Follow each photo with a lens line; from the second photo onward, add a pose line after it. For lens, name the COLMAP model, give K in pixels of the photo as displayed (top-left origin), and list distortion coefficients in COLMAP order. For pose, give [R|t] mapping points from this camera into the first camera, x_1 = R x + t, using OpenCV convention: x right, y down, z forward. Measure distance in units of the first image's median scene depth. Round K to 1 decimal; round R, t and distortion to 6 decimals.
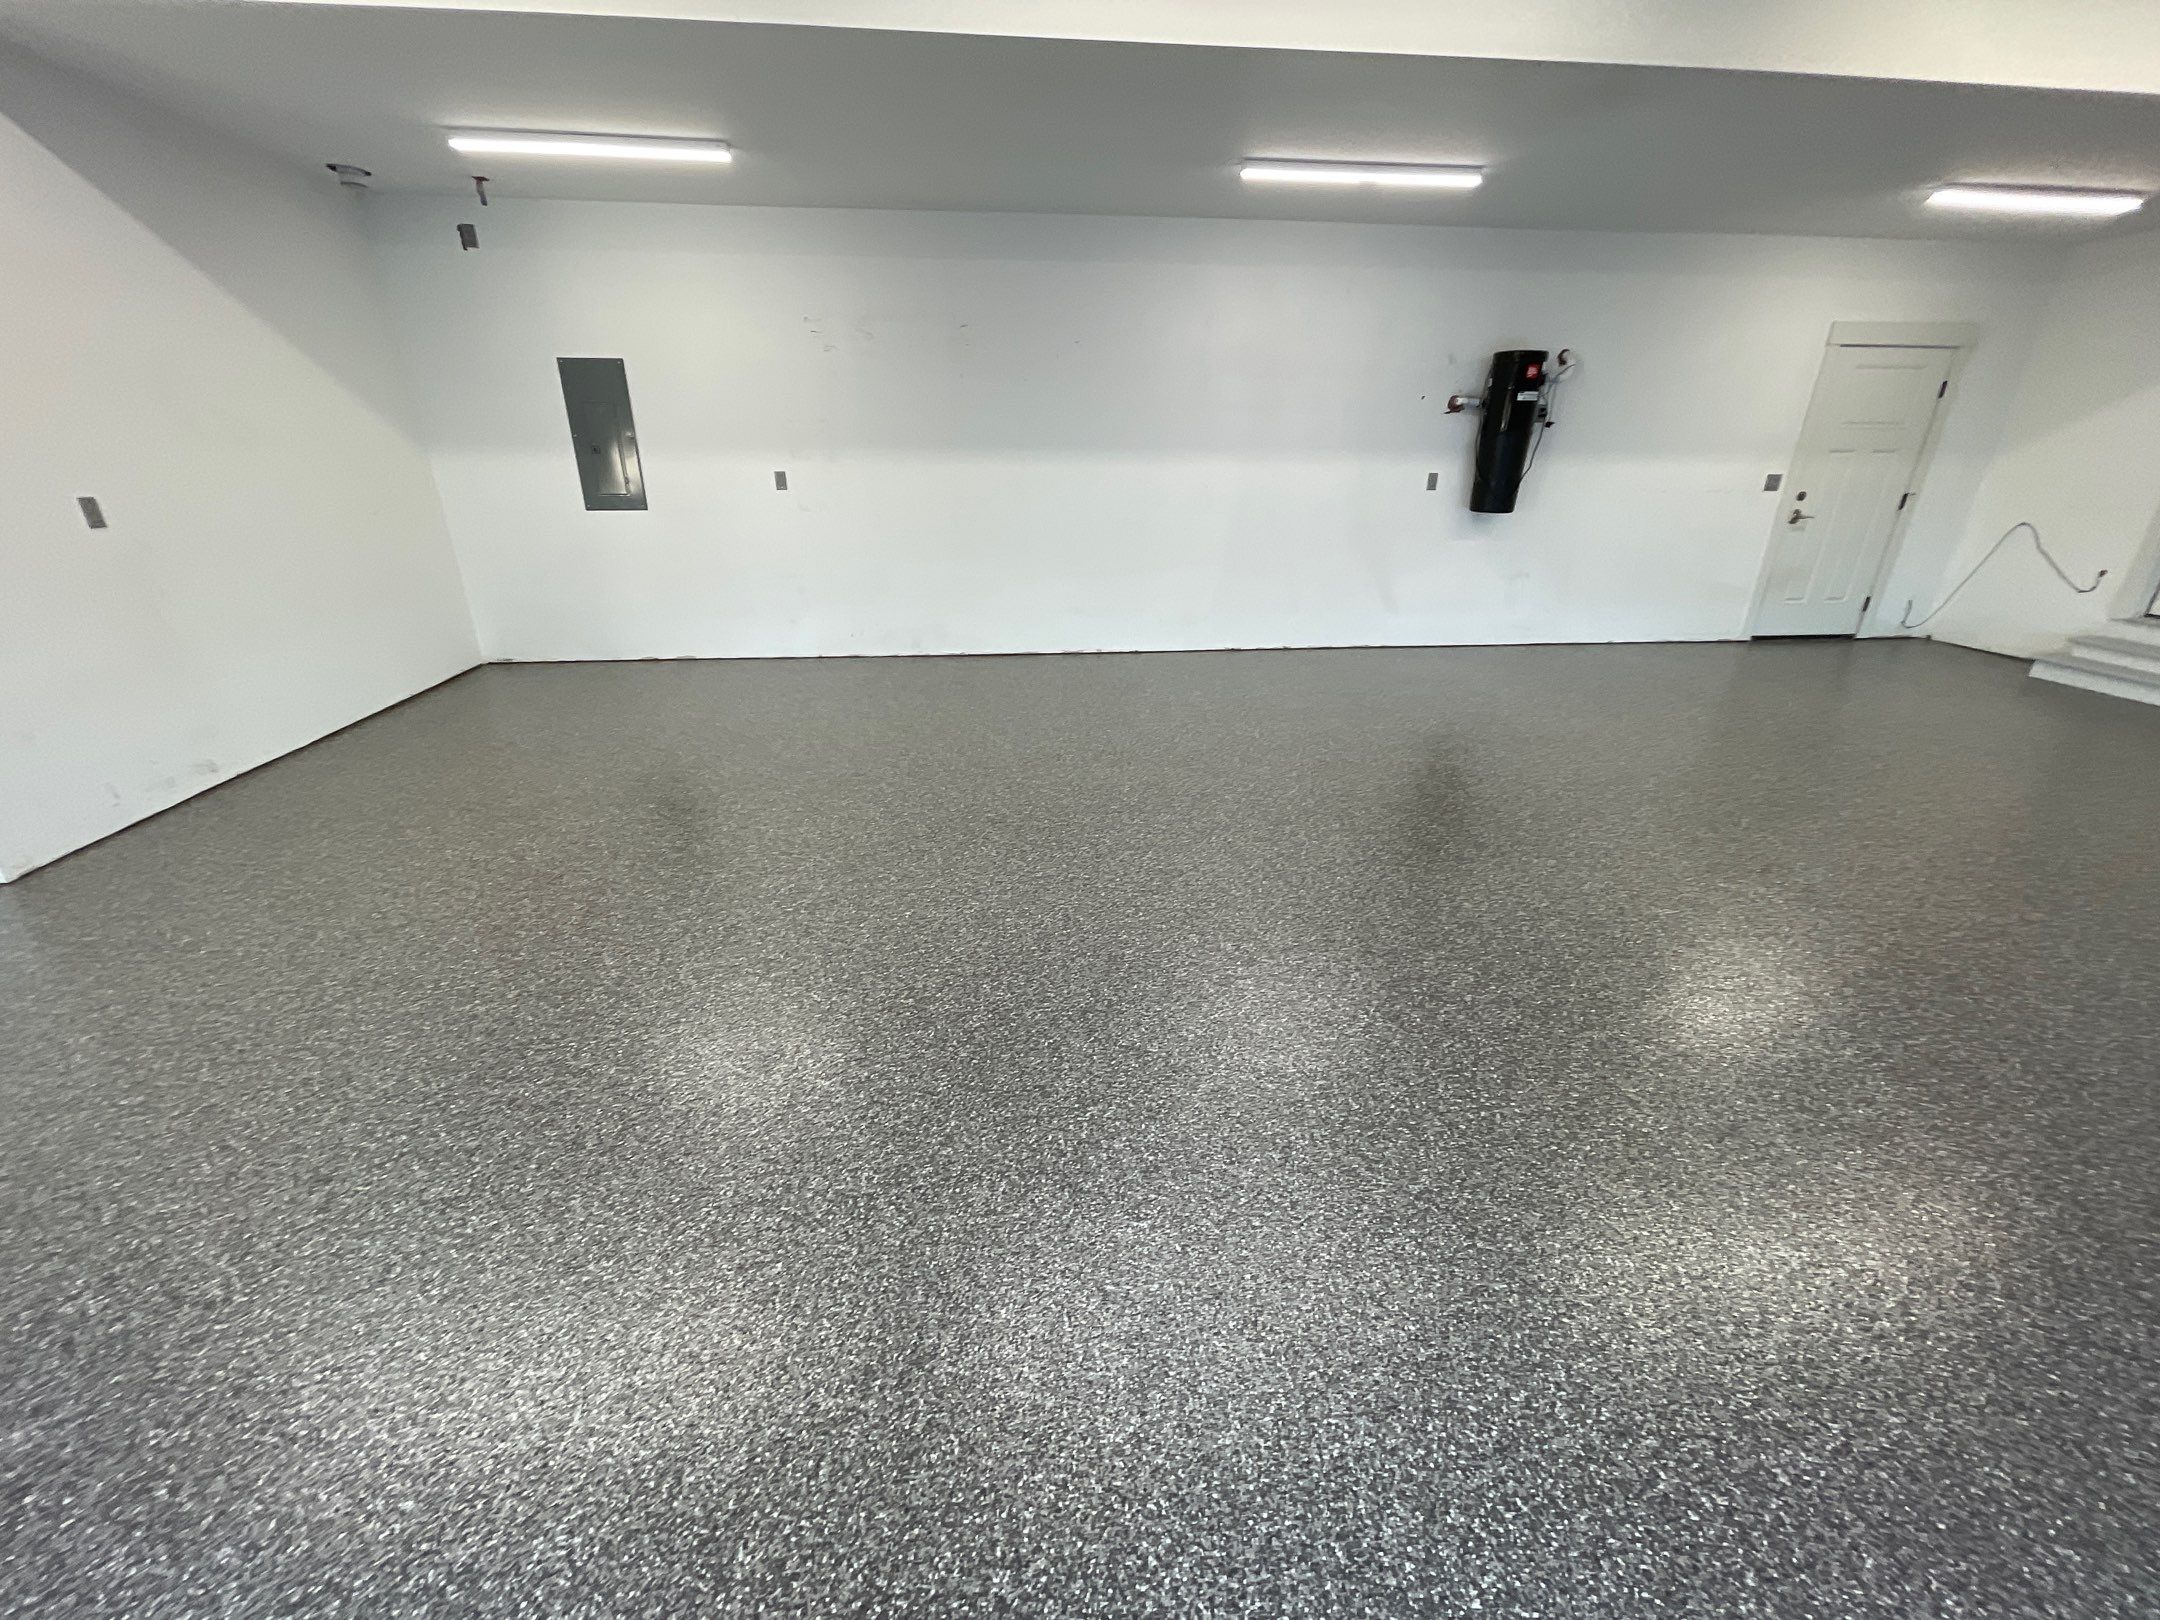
lens RADIAL K [[865.6, 0, 1075.3], [0, 865.6, 815.9], [0, 0, 1]] dist [-0.003467, 0.000136]
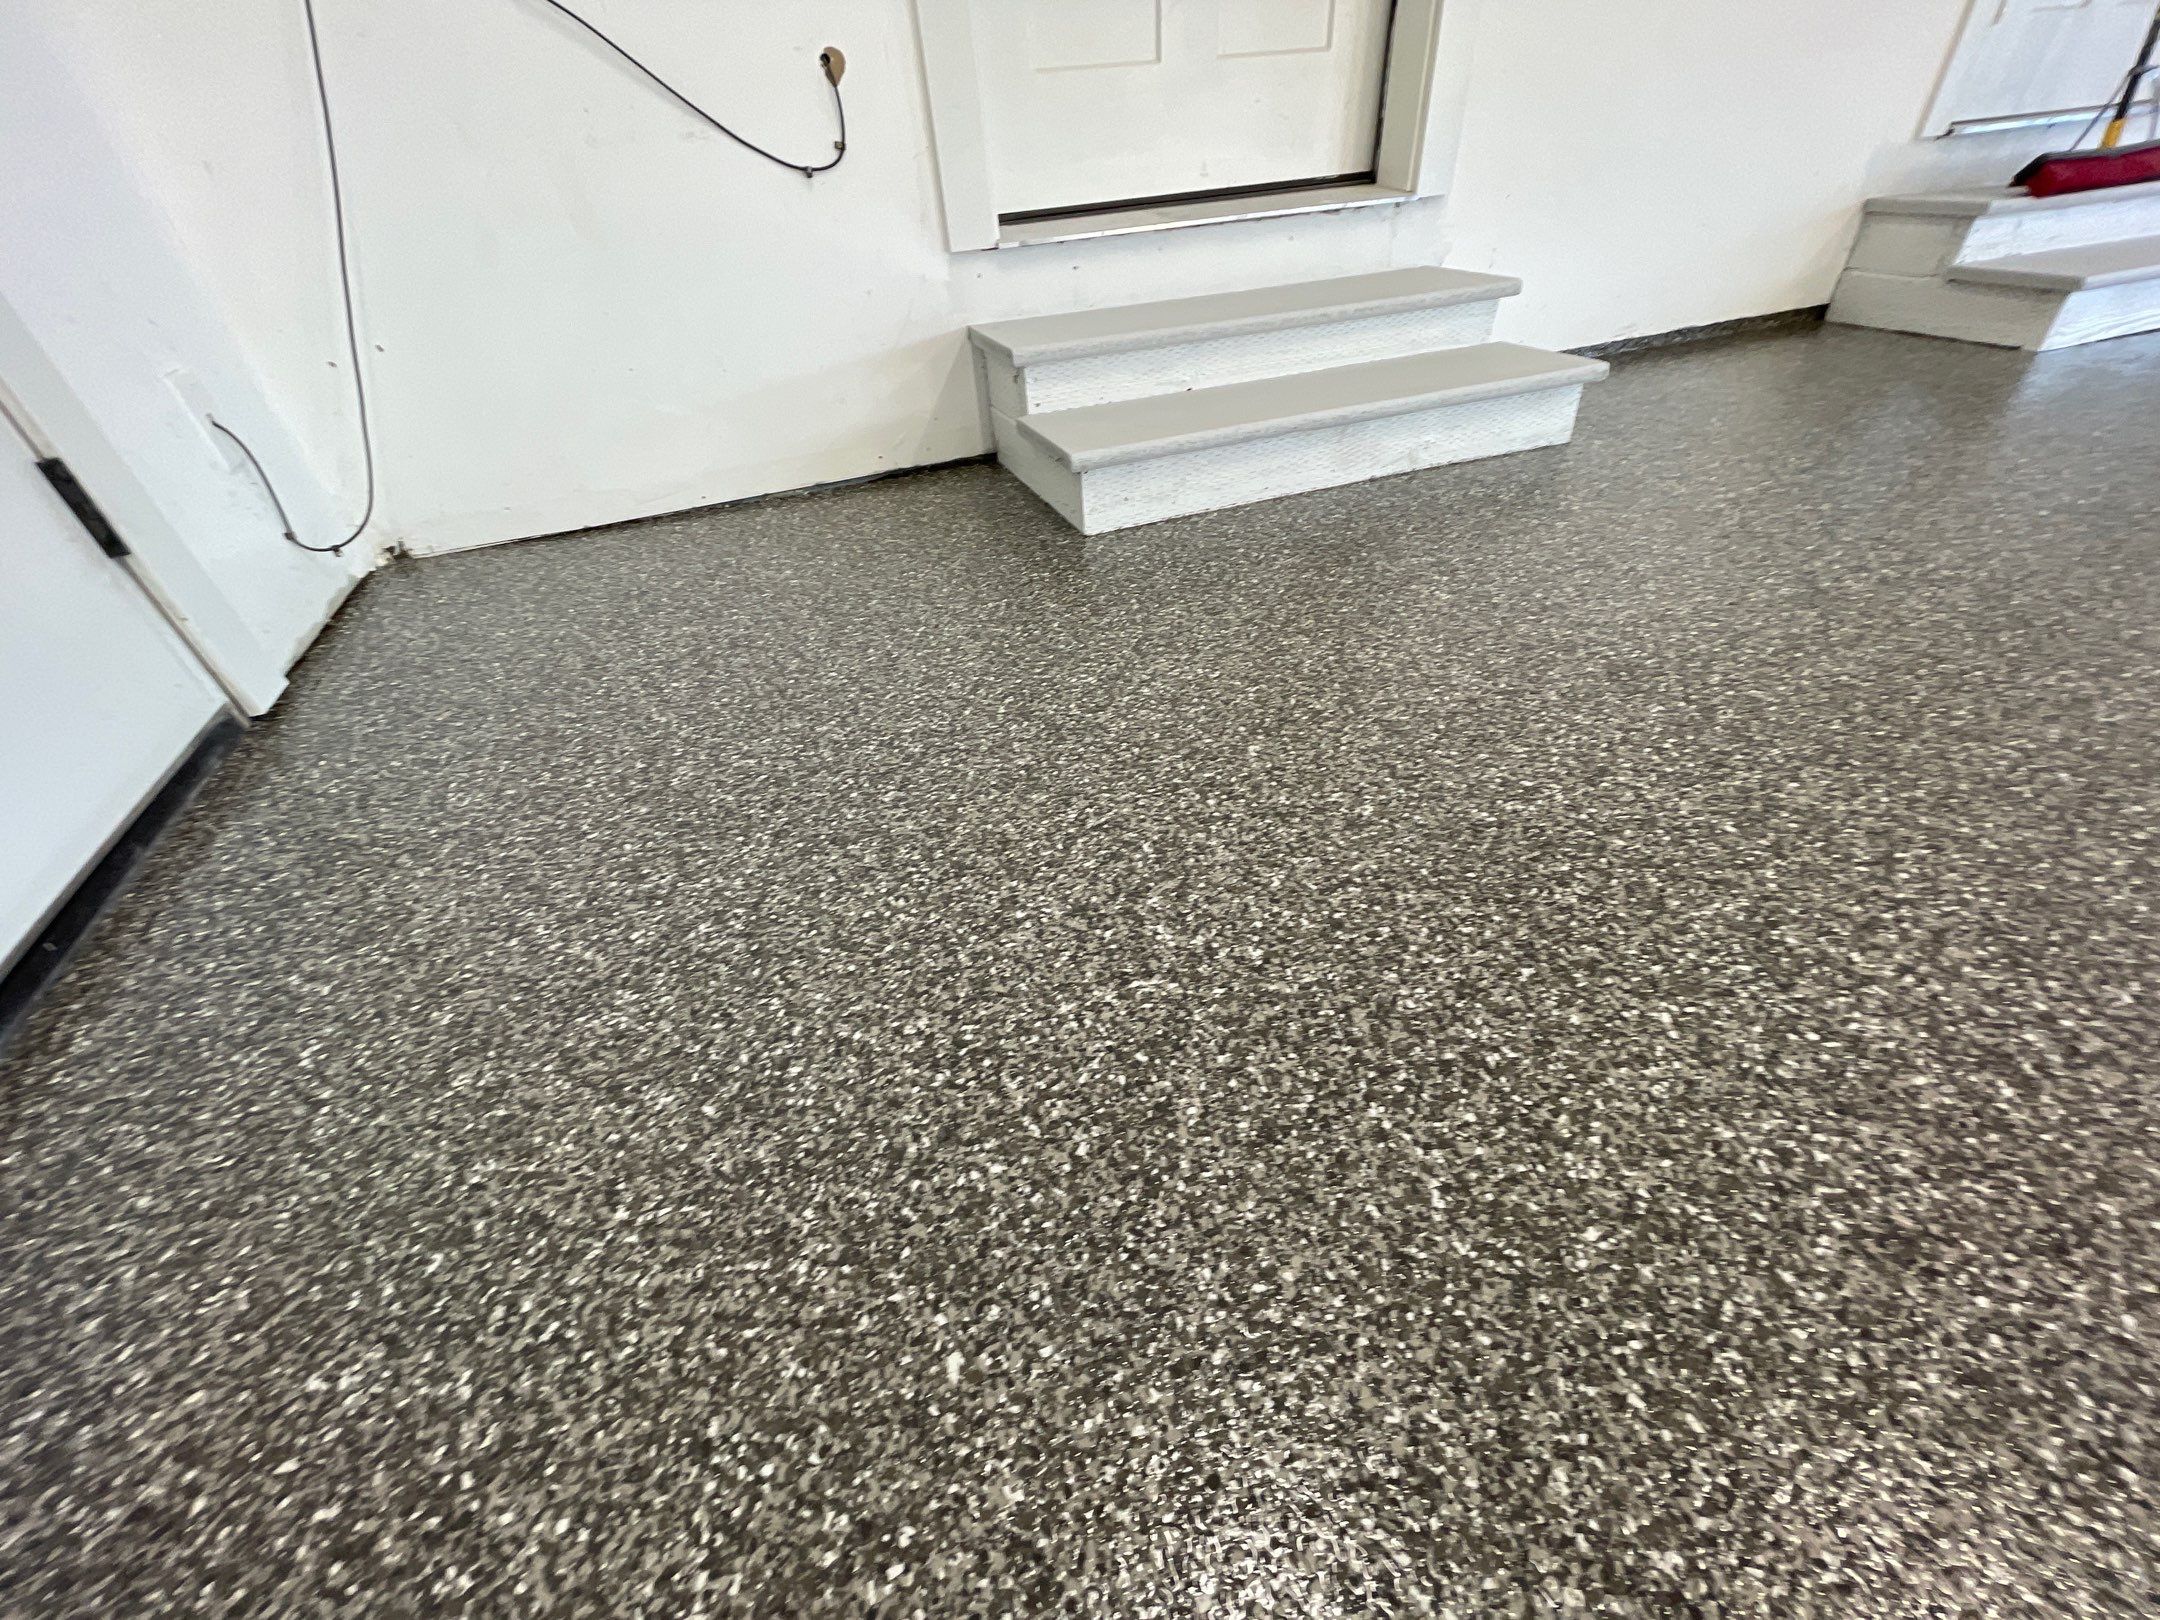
lens RADIAL K [[865.6, 0, 1078.8], [0, 865.6, 826.7], [0, 0, 1]] dist [-0.003467, 0.000136]
pose [[-0.250970, -0.594036, 0.764288, 0.940273], [0.441204, 0.632576, 0.636543, -0.293524], [-0.861599, 0.496960, 0.103333, 1.107696]]
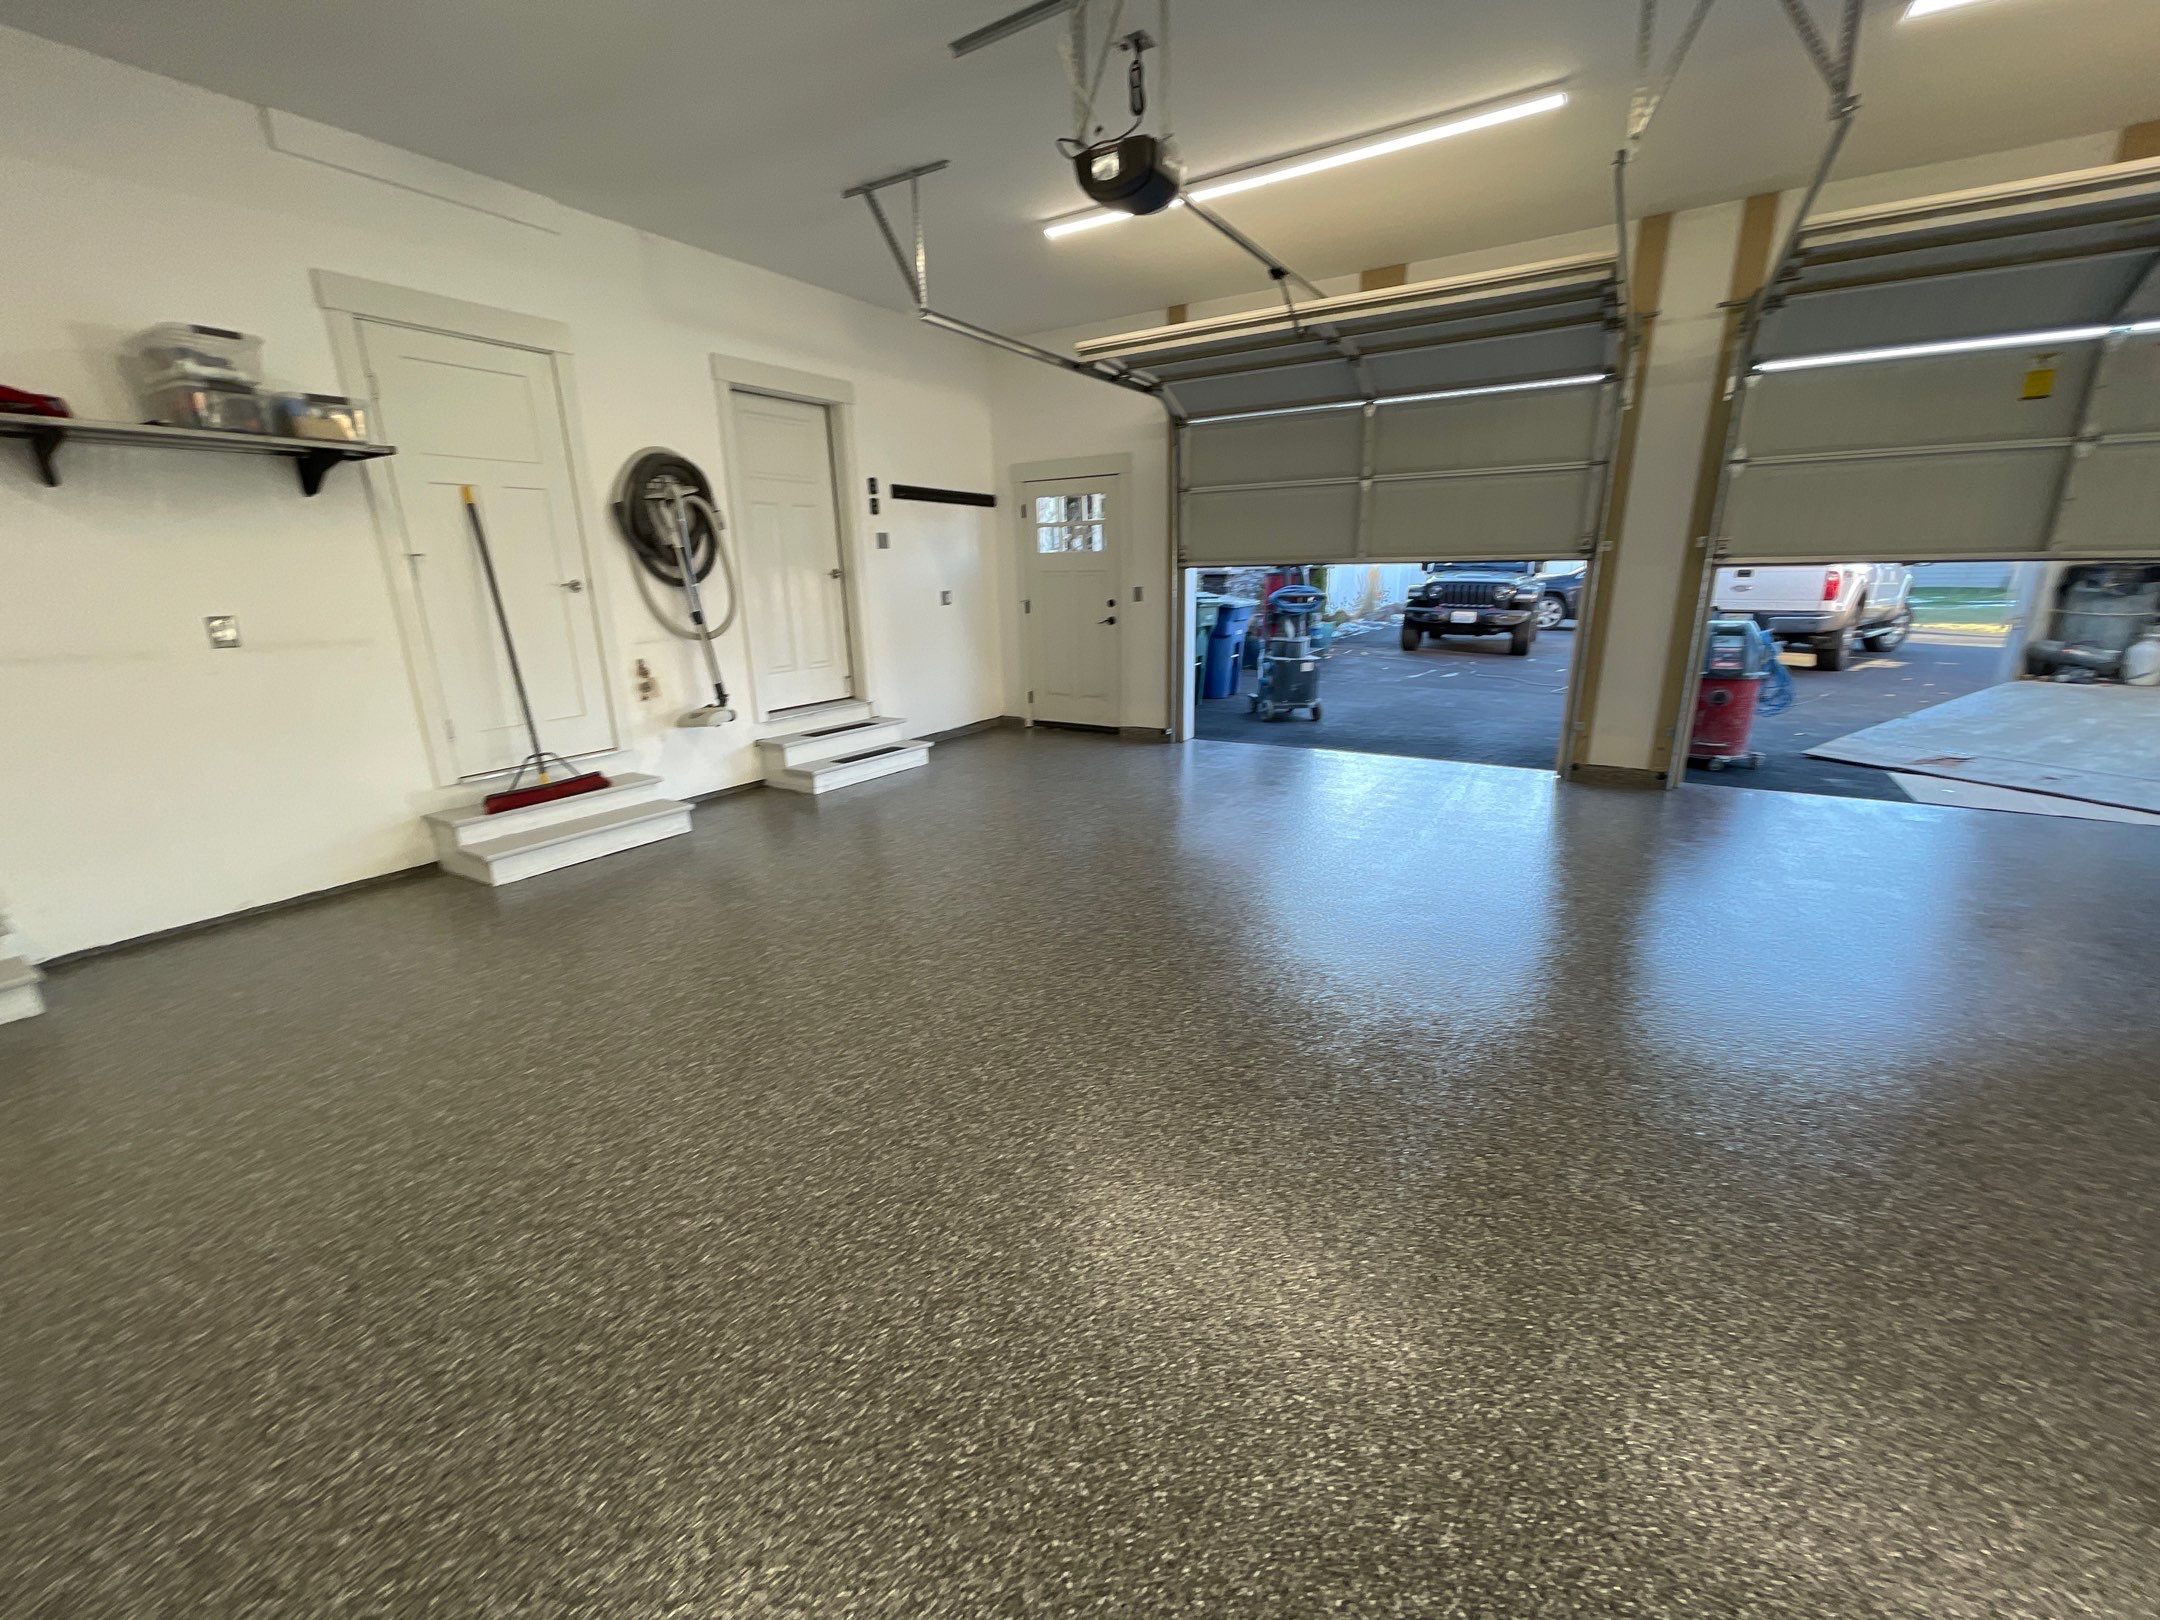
lens RADIAL K [[865.6, 0, 1076.5], [0, 865.6, 816.7], [0, 0, 1]] dist [-0.003467, 0.000136]
pose [[-0.794354, -0.154624, 0.587446, 0.427102], [0.253929, 0.793991, 0.552357, -0.327785], [-0.551835, 0.587937, -0.591446, 0.807642]]
